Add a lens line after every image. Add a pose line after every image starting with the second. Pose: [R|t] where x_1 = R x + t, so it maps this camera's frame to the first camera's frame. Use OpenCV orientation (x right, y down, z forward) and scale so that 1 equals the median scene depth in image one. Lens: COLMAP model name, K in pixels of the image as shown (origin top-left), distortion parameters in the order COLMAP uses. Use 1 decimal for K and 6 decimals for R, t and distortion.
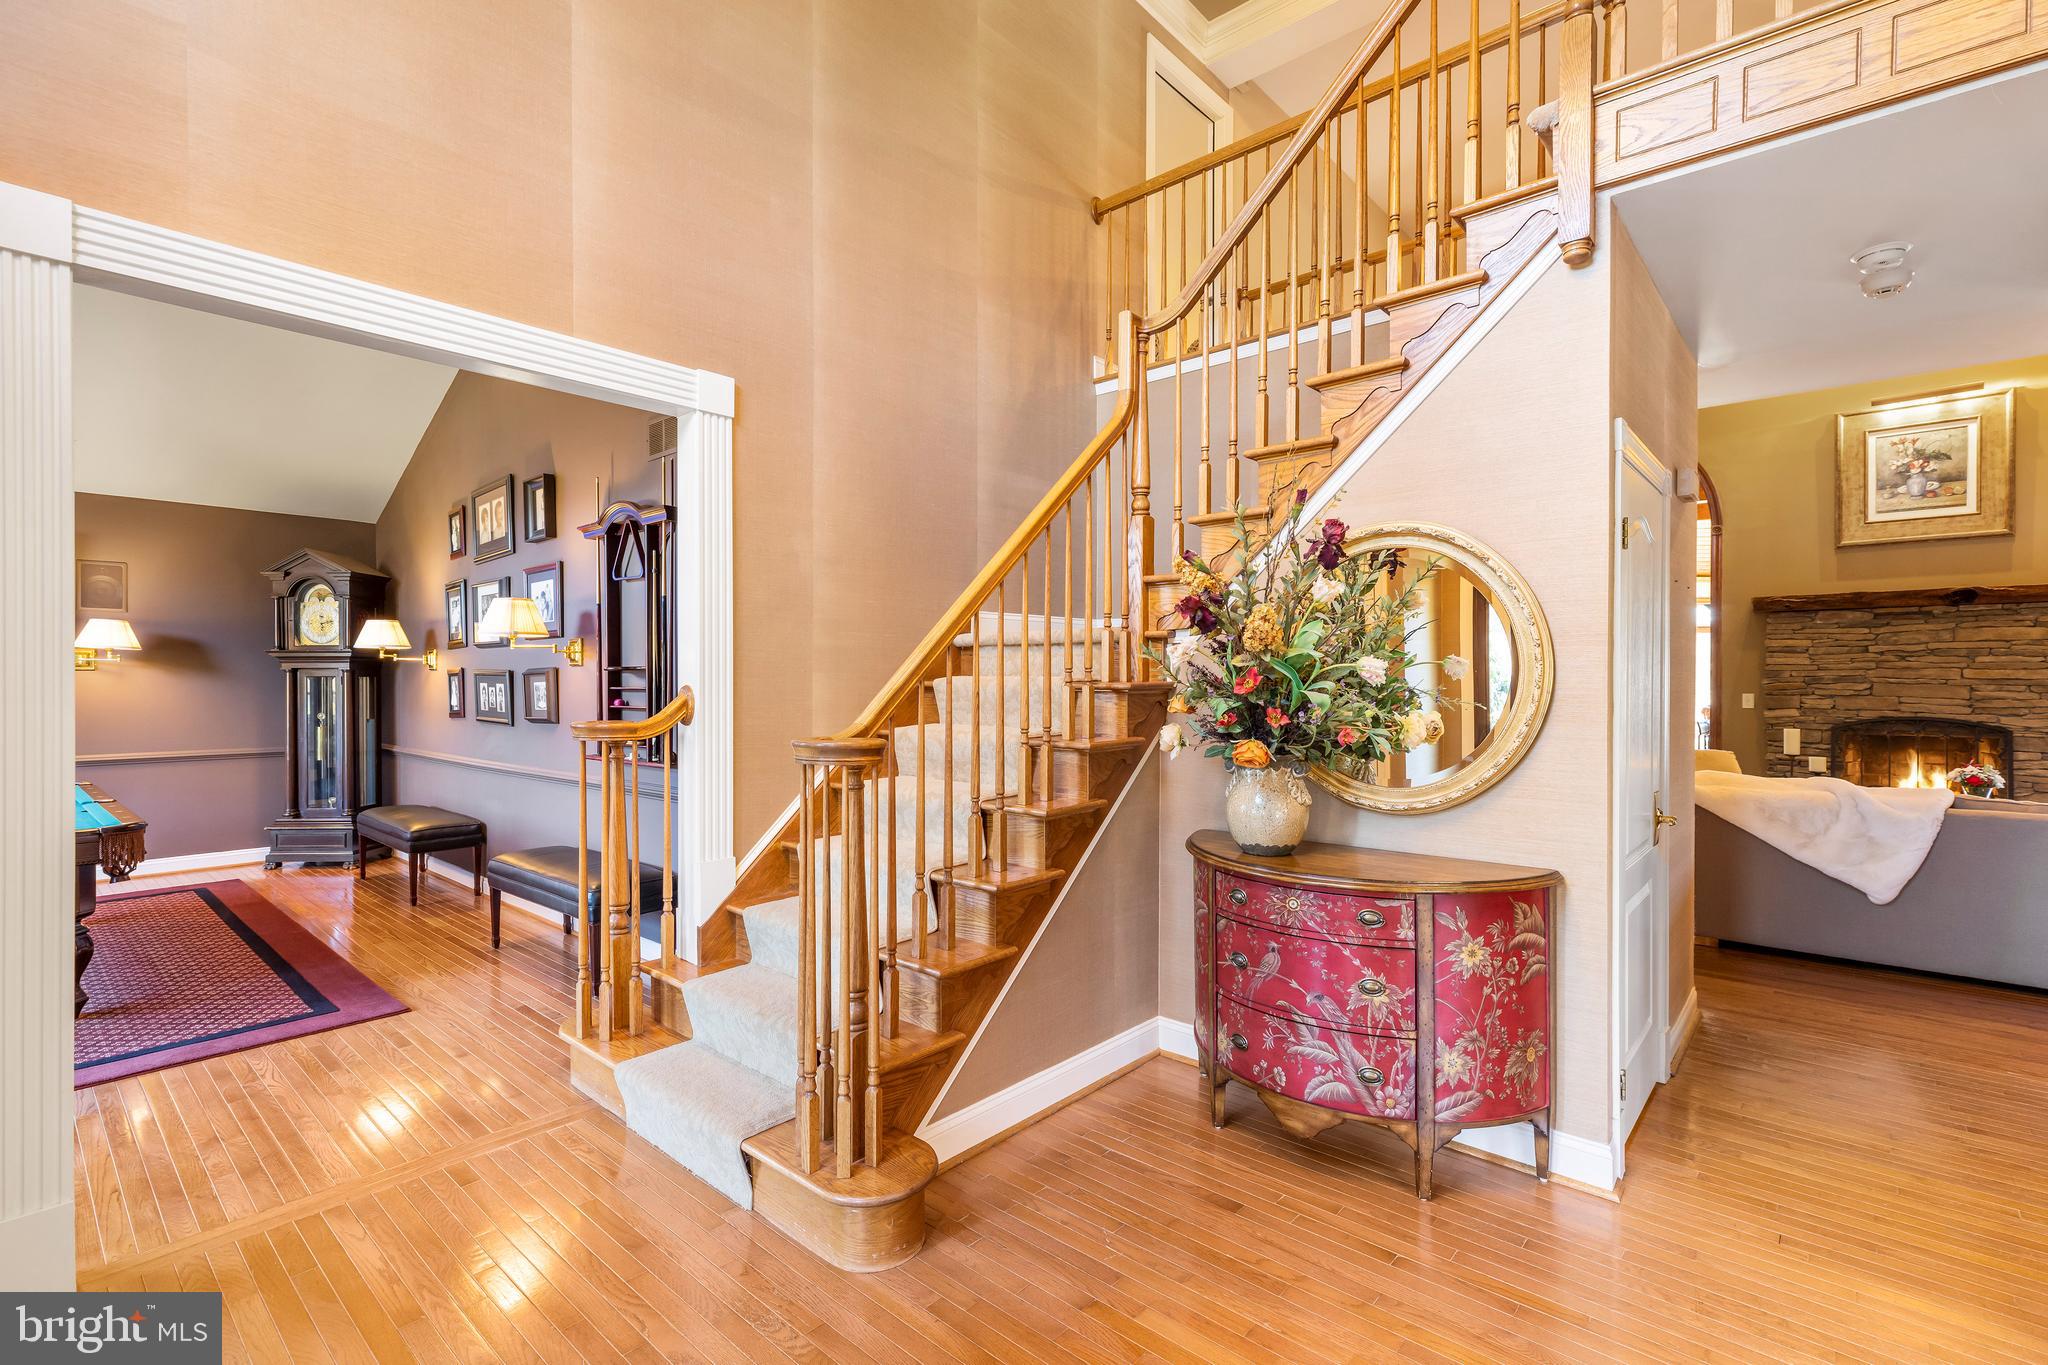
lens RADIAL K [[935.6, 0, 1025.5], [0, 935.6, 690.4], [0, 0, 1]] dist [0.002337, 0.001883]
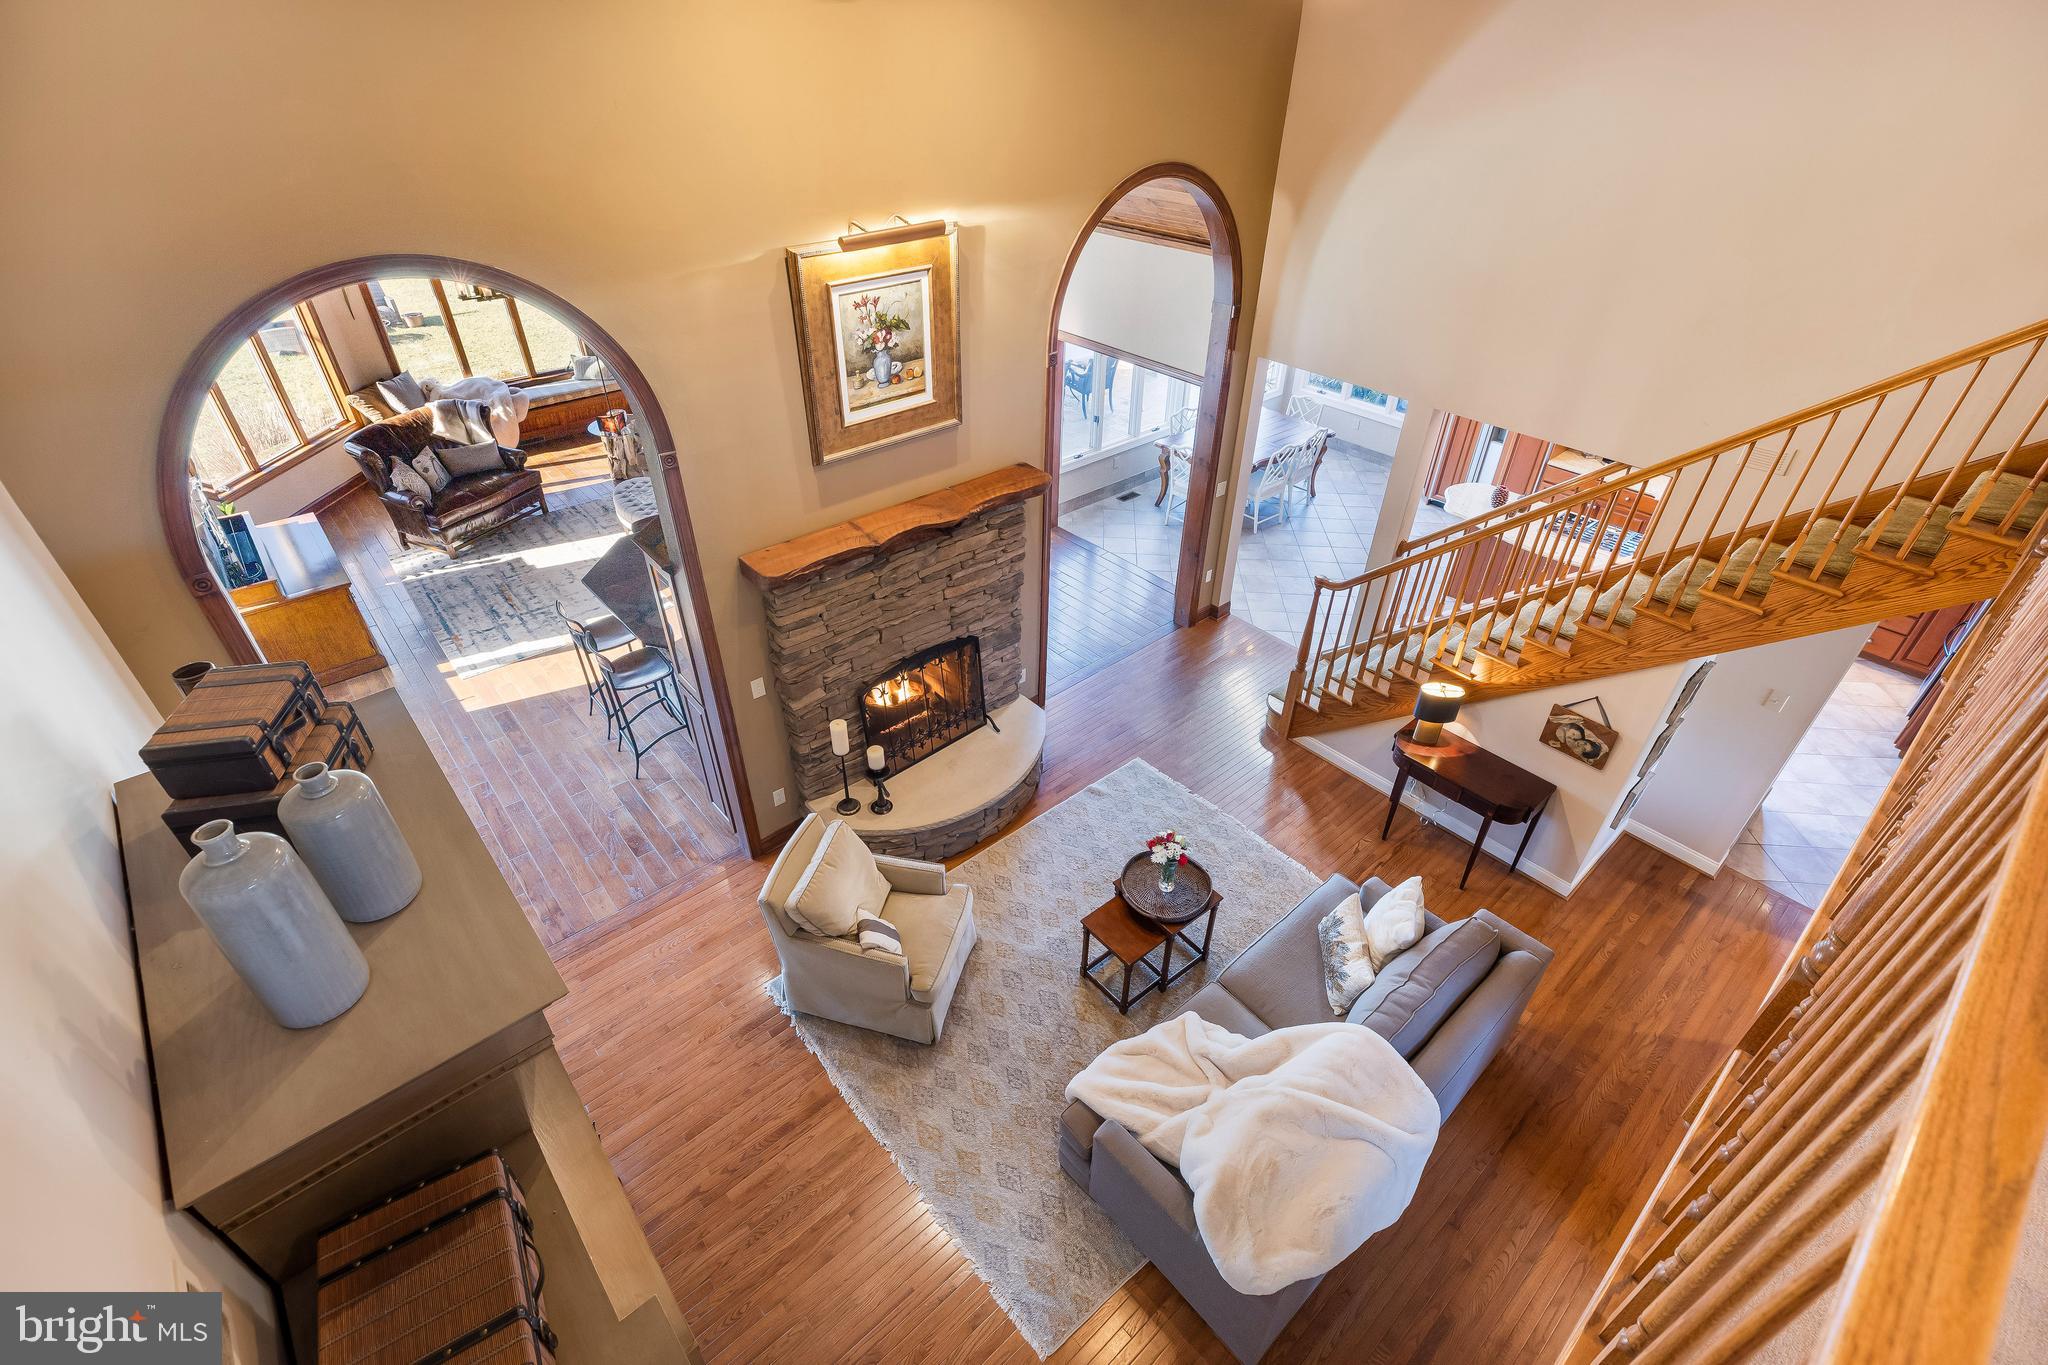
lens RADIAL K [[935.6, 0, 1003.3], [0, 935.6, 684.7], [0, 0, 1]] dist [0.002337, 0.001883]
pose [[0.137468, -0.587703, 0.797313, 0.267699], [0.005037, 0.805359, 0.592765, -0.440224], [-0.990493, -0.077470, 0.113671, 0.813343]]
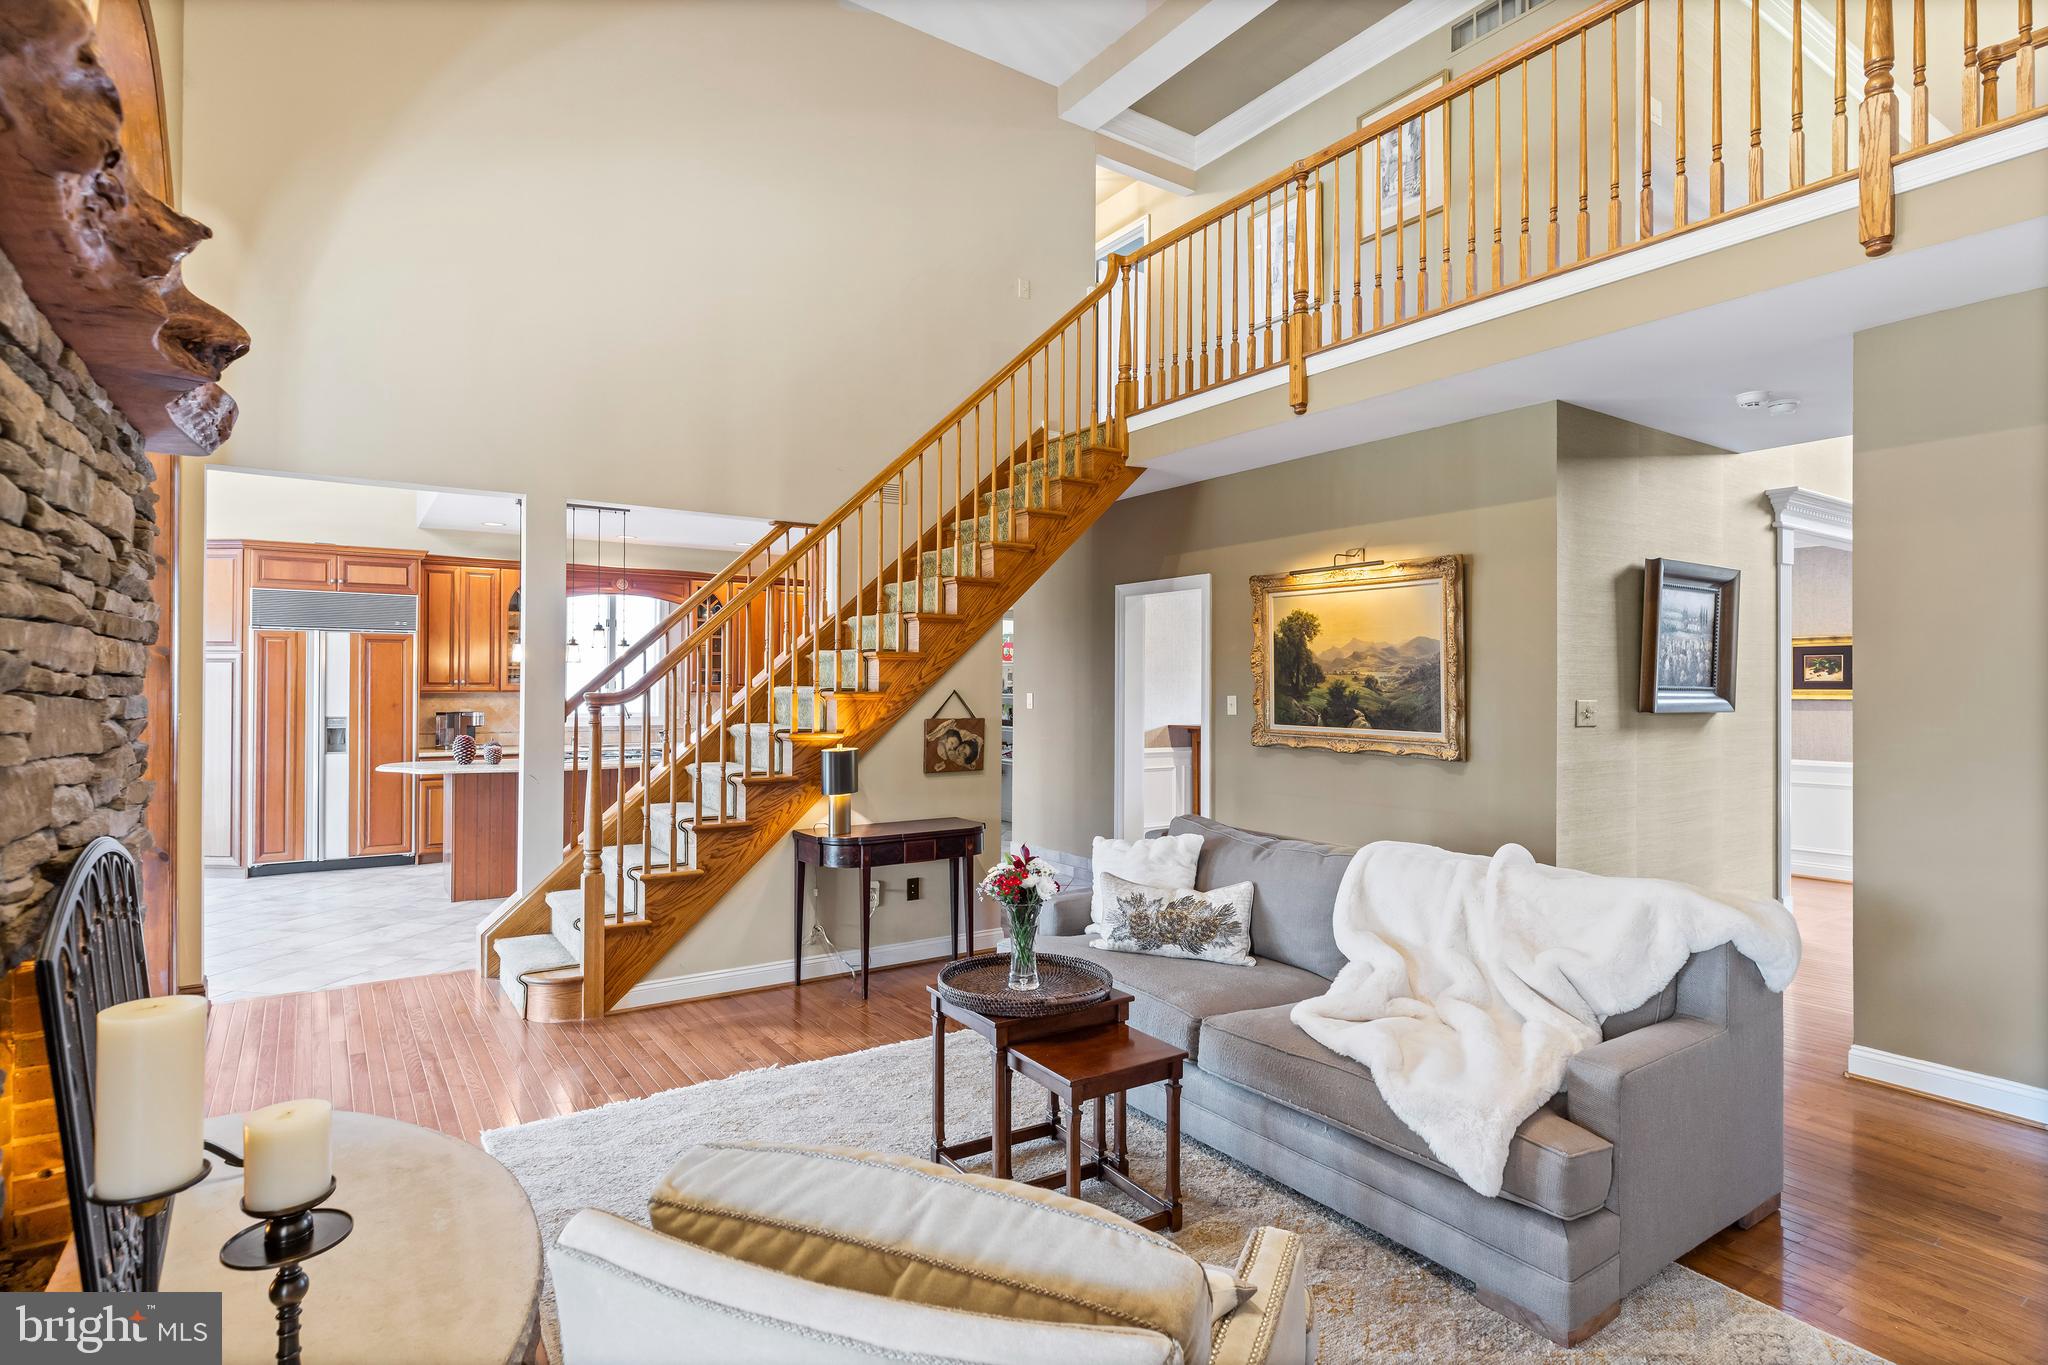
lens RADIAL K [[1050.9, 0, 1025.0], [0, 1050.9, 683.5], [0, 0, 1]] dist [-0.001352, -0.000670]
pose [[-0.967255, -0.007429, 0.253697, 0.664326], [-0.005693, 0.999955, 0.007576, -0.008639], [-0.253742, 0.005883, -0.967254, 1.163828]]
